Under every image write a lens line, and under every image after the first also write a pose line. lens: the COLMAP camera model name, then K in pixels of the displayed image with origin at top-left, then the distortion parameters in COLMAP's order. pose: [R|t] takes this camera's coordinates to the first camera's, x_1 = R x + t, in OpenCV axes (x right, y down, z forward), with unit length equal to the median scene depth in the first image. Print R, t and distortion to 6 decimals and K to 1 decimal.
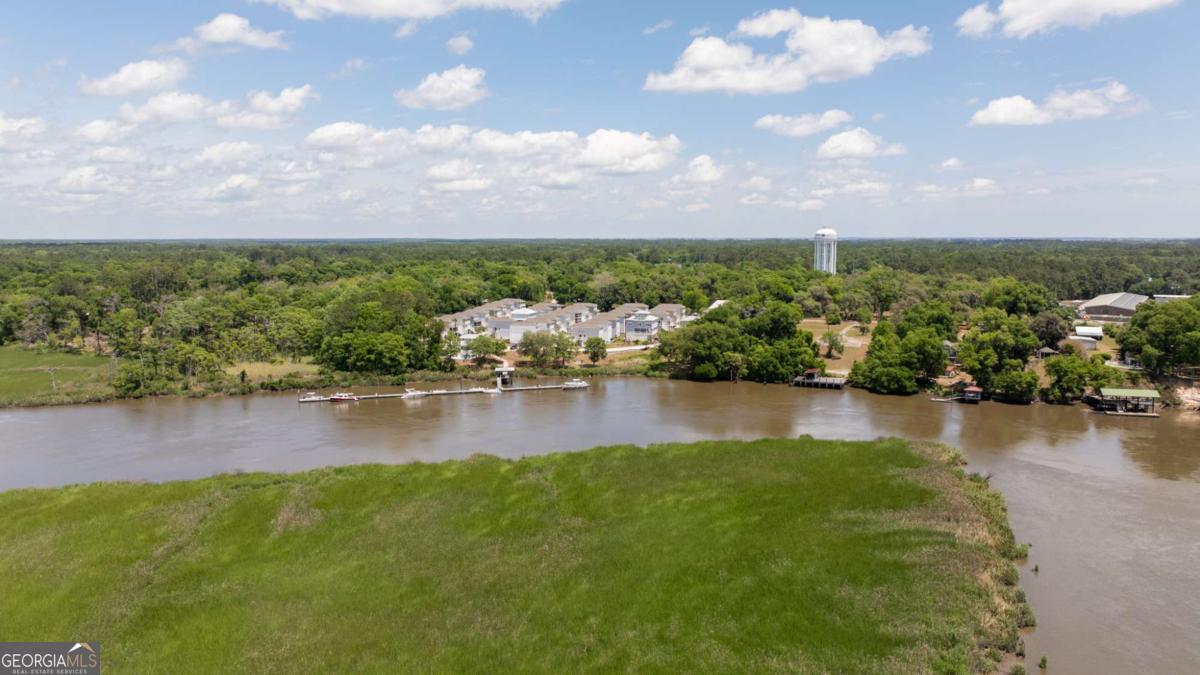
lens RADIAL K [[831.7, 0, 598.9], [0, 831.7, 337.0], [0, 0, 1]] dist [-0.024871, -0.003894]
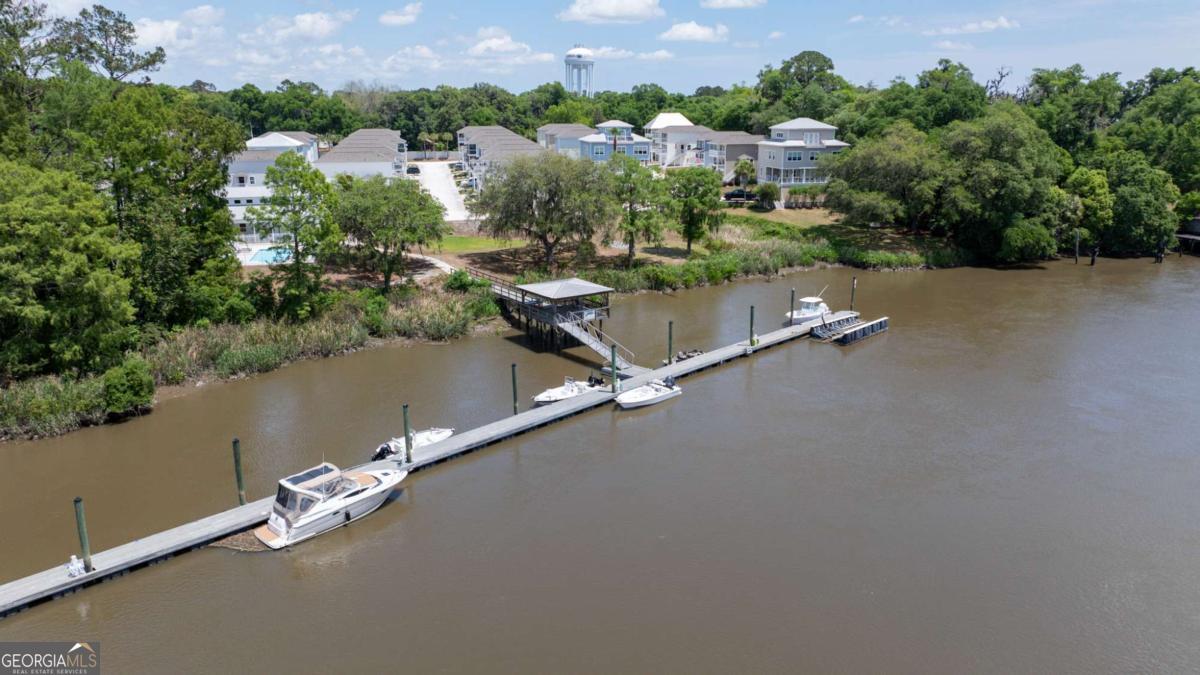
lens RADIAL K [[831.7, 0, 601.8], [0, 831.7, 336.8], [0, 0, 1]] dist [-0.024871, -0.003894]
pose [[0.865028, -0.117681, 0.487728, -0.233345], [0.043307, 0.985988, 0.161094, 0.011436], [-0.499852, -0.118228, 0.858004, 0.770506]]
